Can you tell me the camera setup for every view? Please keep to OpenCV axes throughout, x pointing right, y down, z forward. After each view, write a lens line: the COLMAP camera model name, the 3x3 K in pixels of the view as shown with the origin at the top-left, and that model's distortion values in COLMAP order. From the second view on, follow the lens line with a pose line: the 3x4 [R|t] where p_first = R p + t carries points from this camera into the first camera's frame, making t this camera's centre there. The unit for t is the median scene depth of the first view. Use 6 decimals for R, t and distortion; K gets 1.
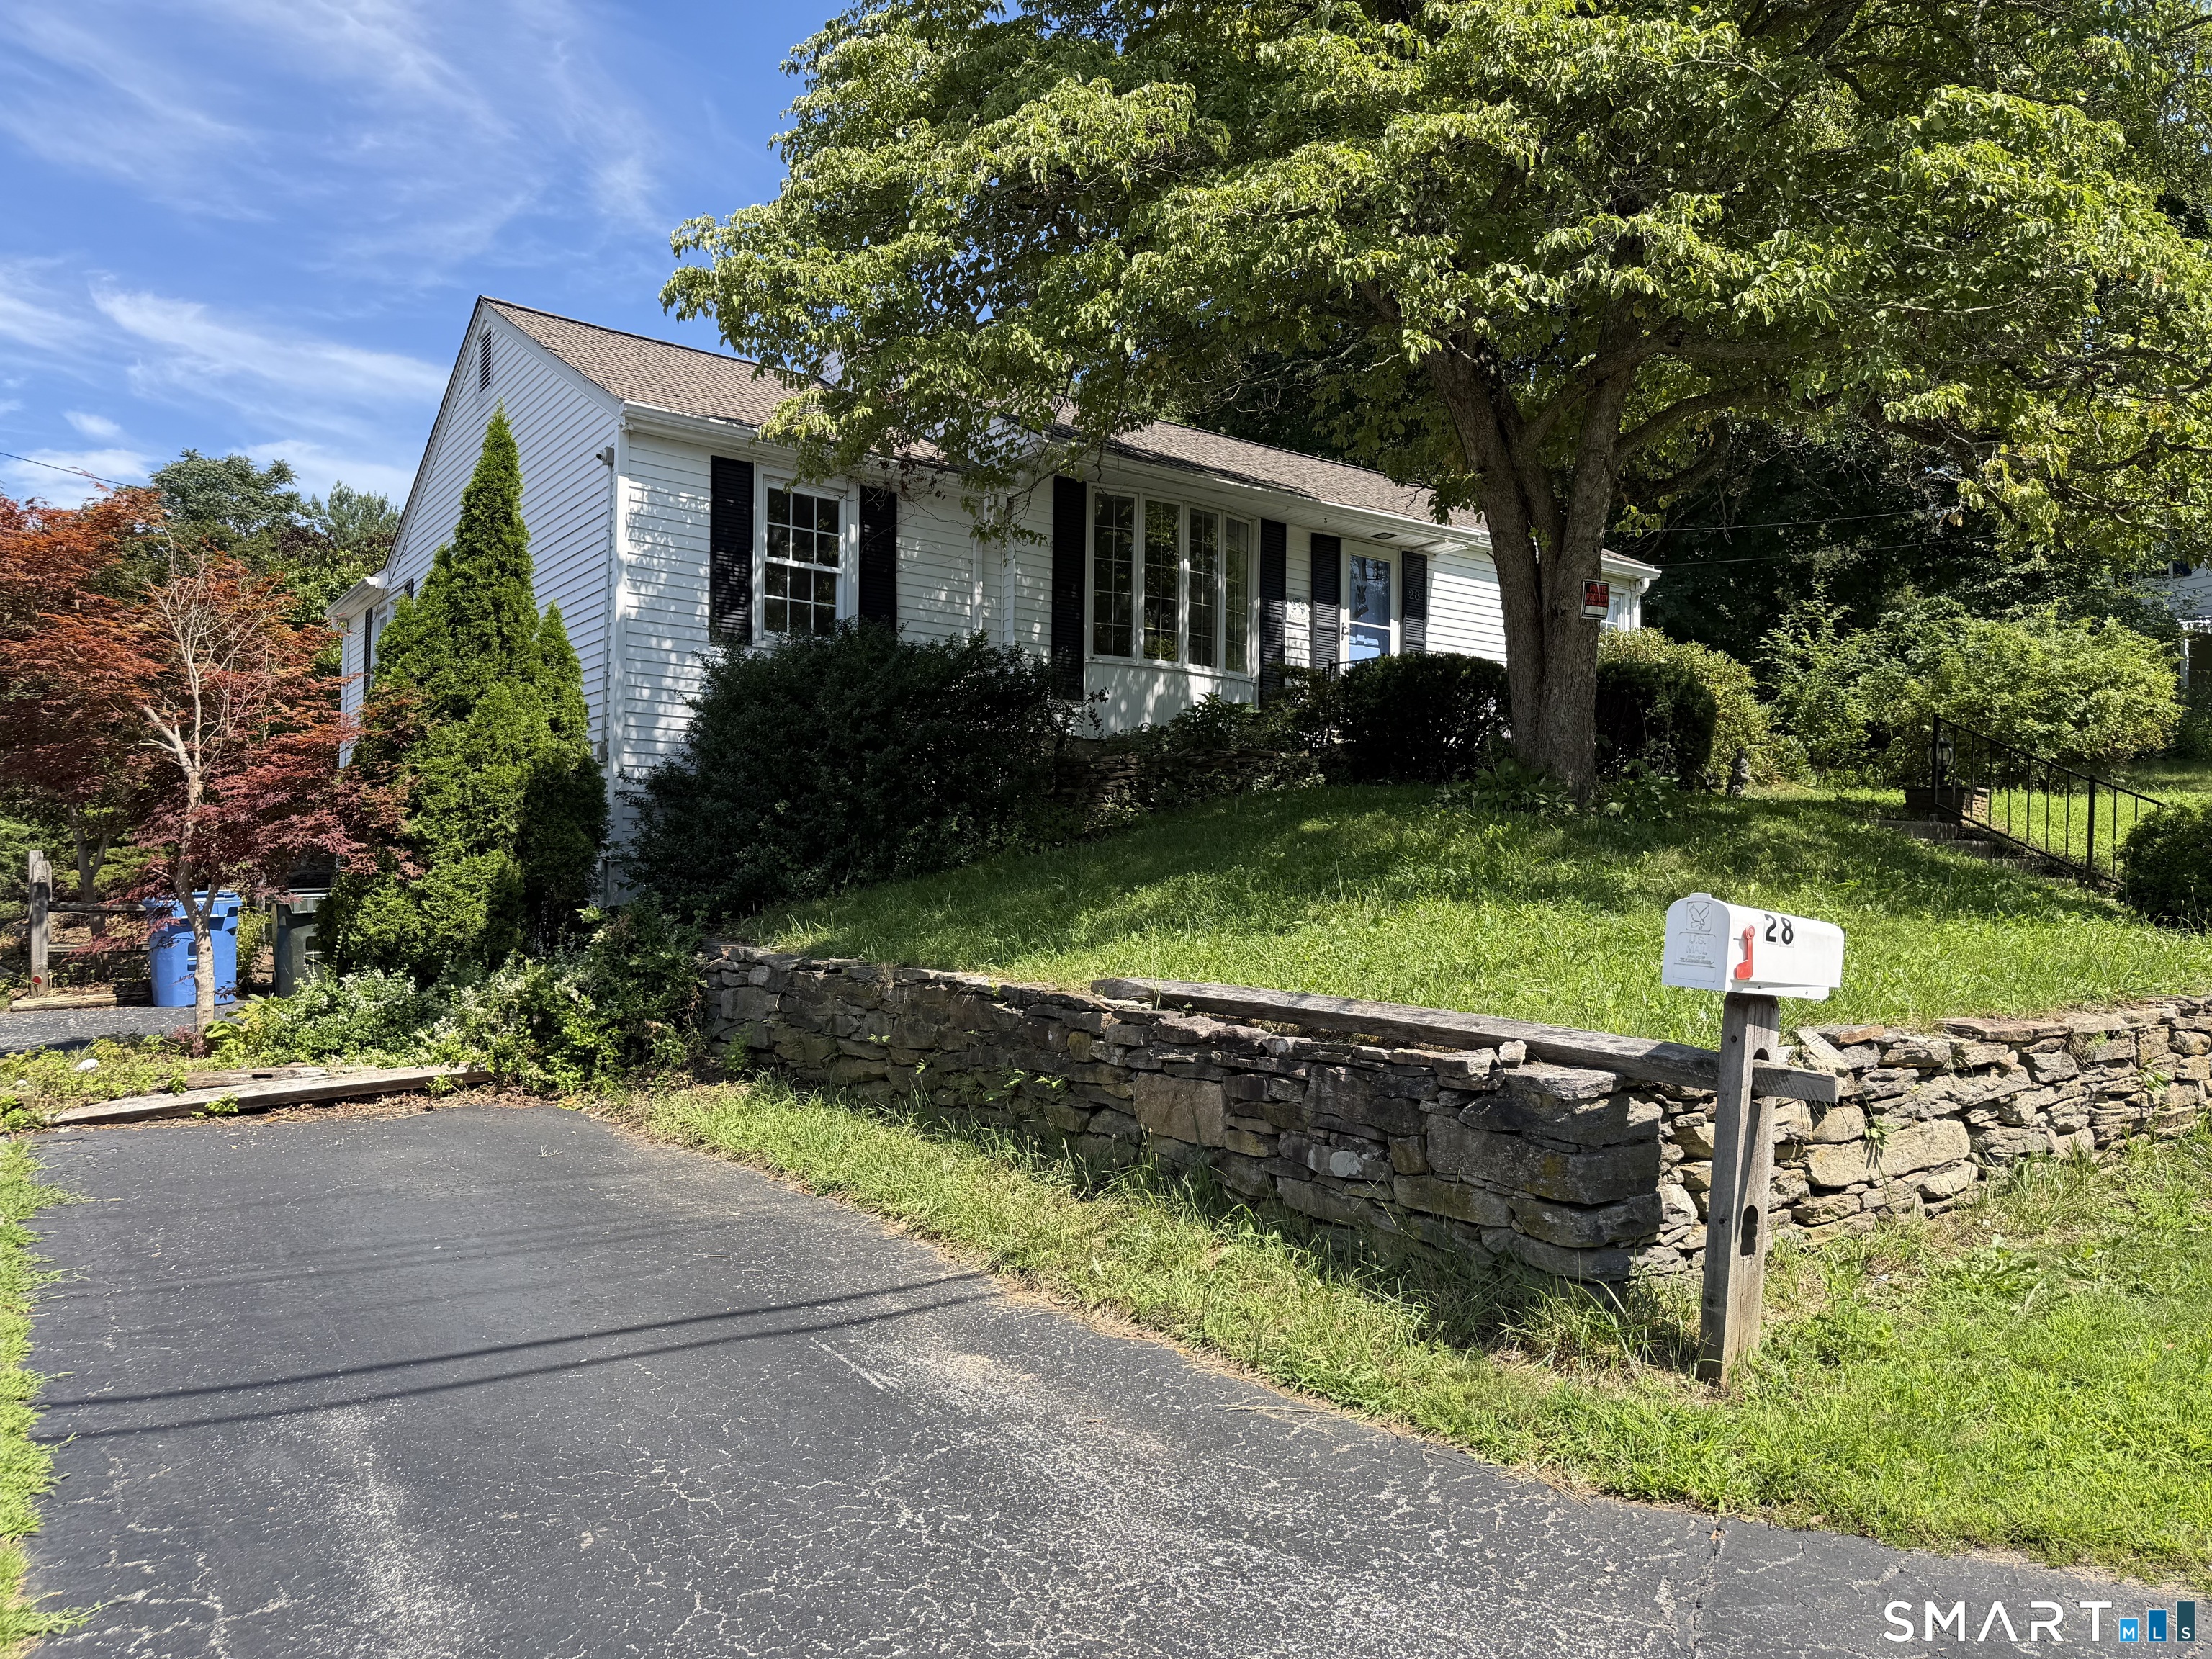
lens RADIAL K [[1558.5, 0, 1106.0], [0, 1558.5, 829.5], [0, 0, 1]] dist [0.085689, 0.000204]
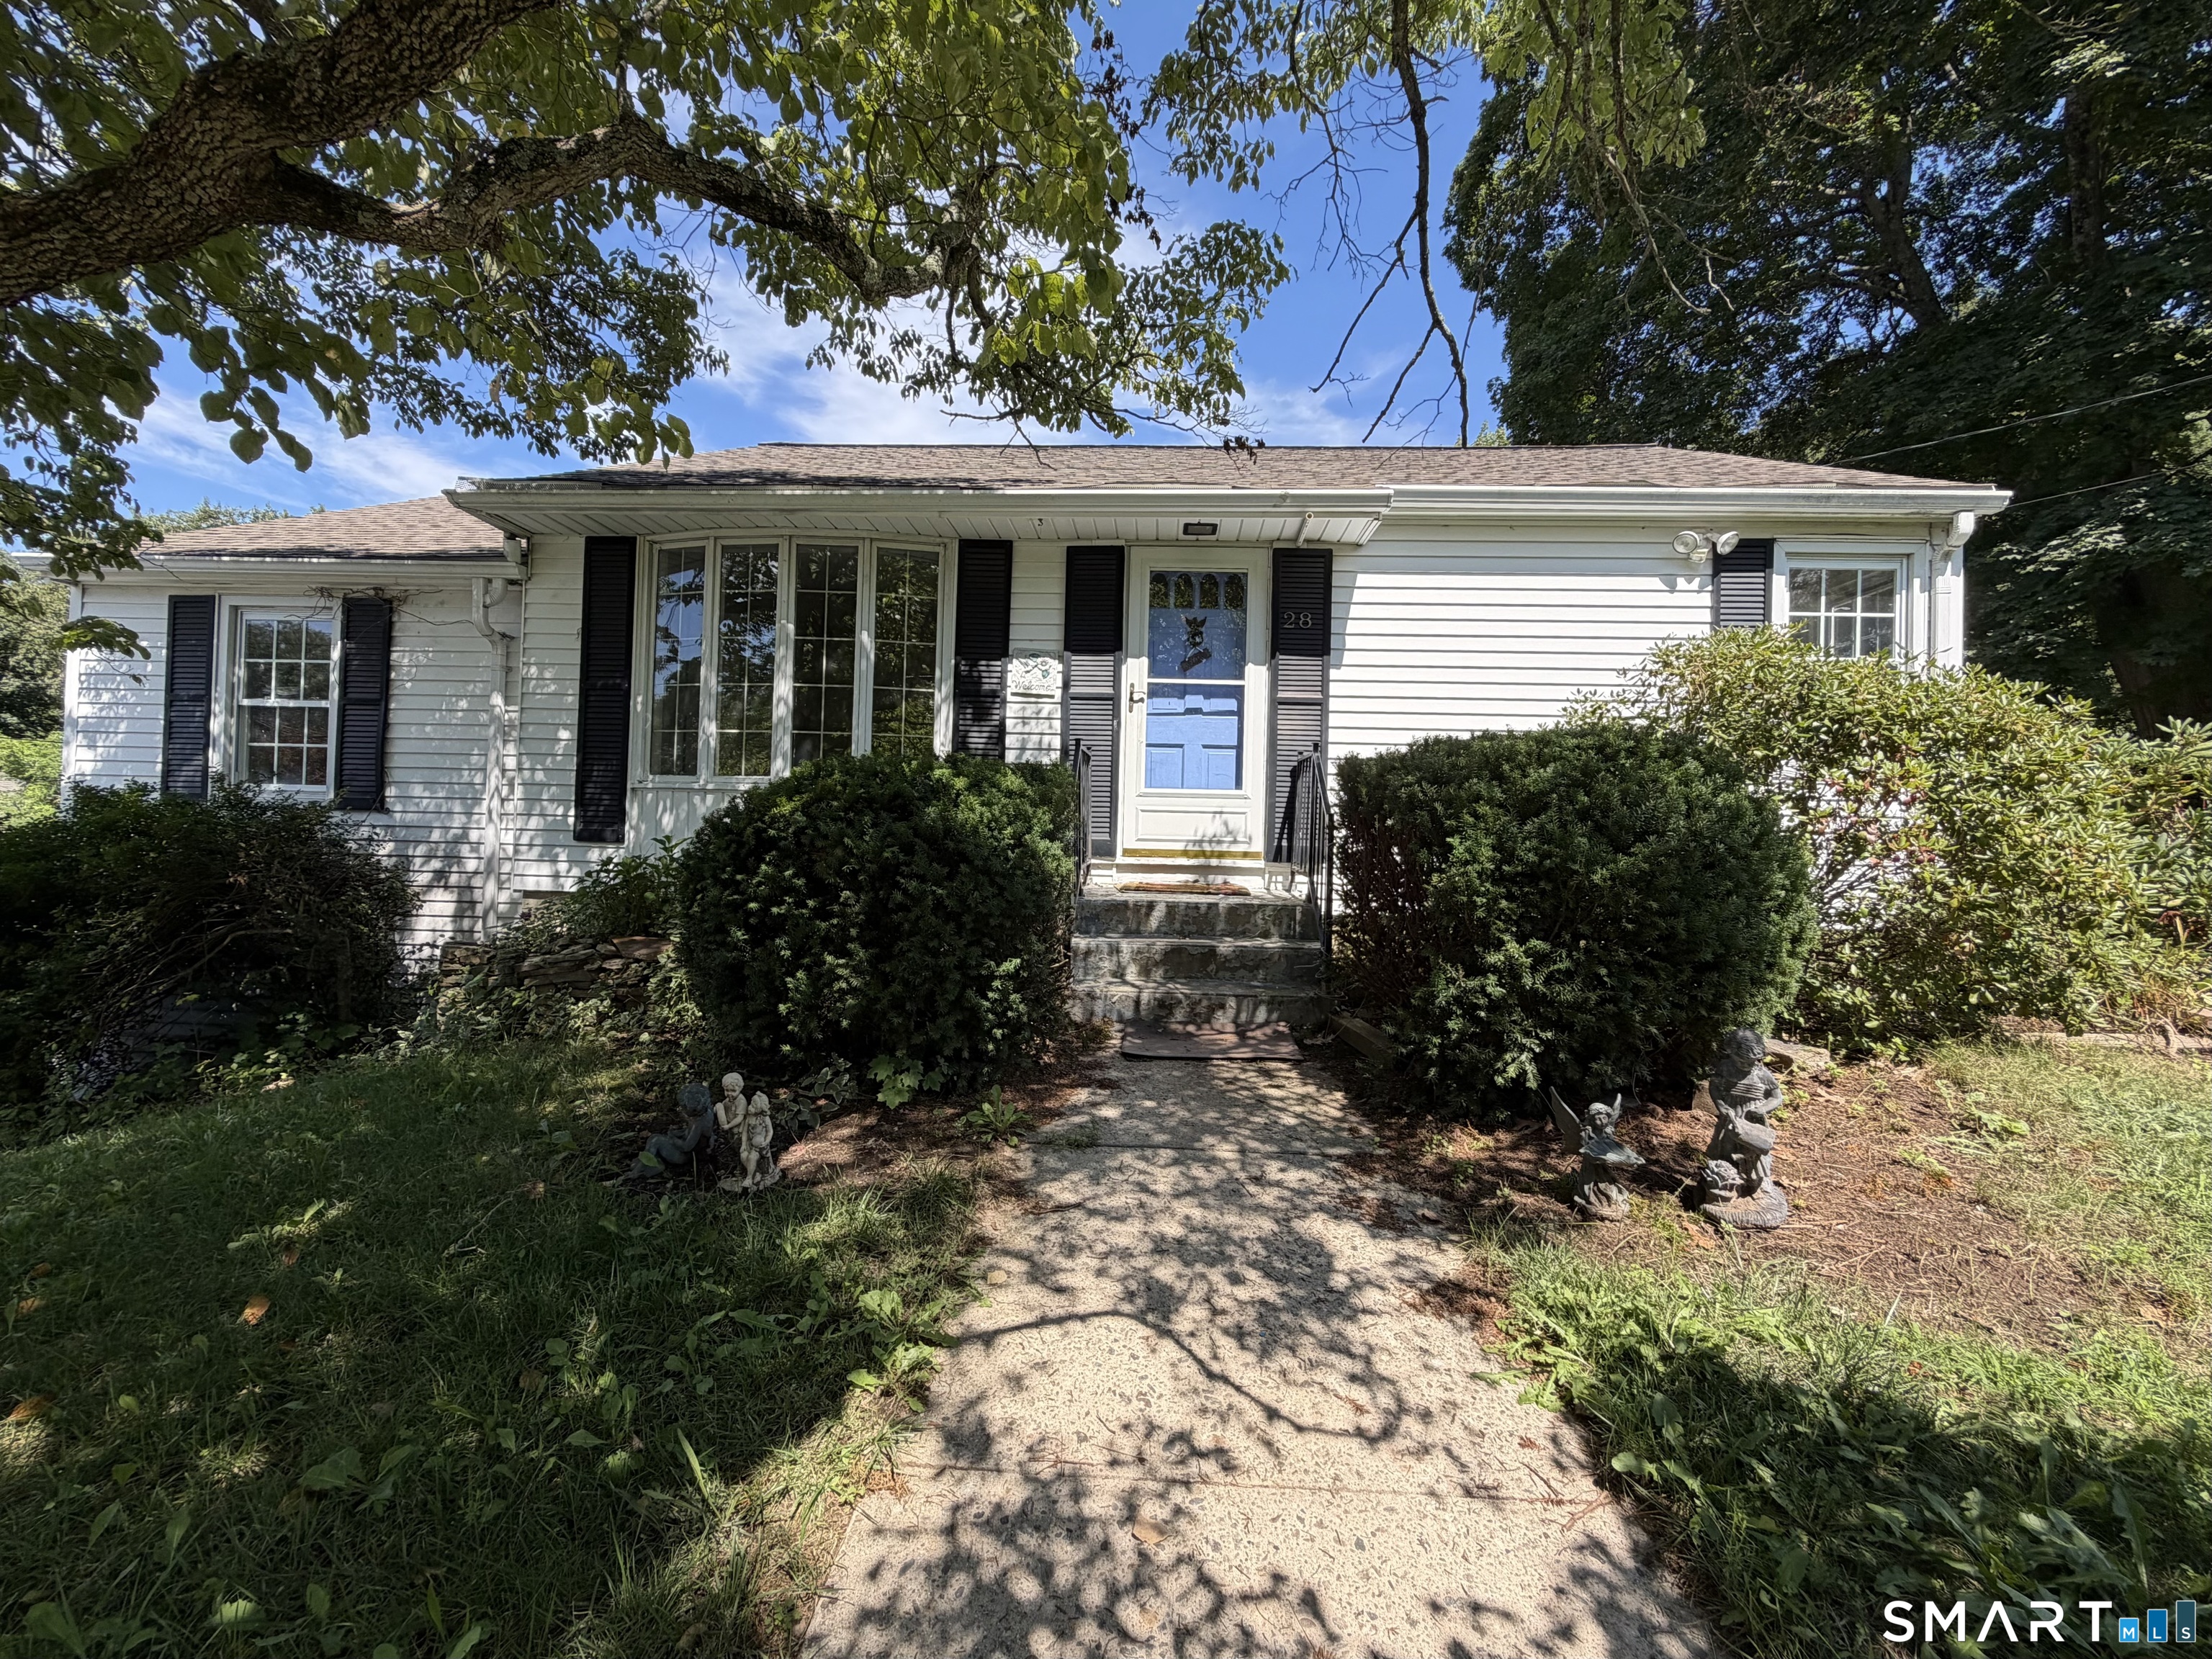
lens RADIAL K [[897.4, 0, 1106.0], [0, 897.4, 829.5], [0, 0, 1]] dist [0.001364, 0.000076]
pose [[0.776100, -0.017749, -0.630360, 0.371368], [0.013381, 0.999842, -0.011679, -0.071540], [0.630467, 0.000629, 0.776215, 0.730218]]
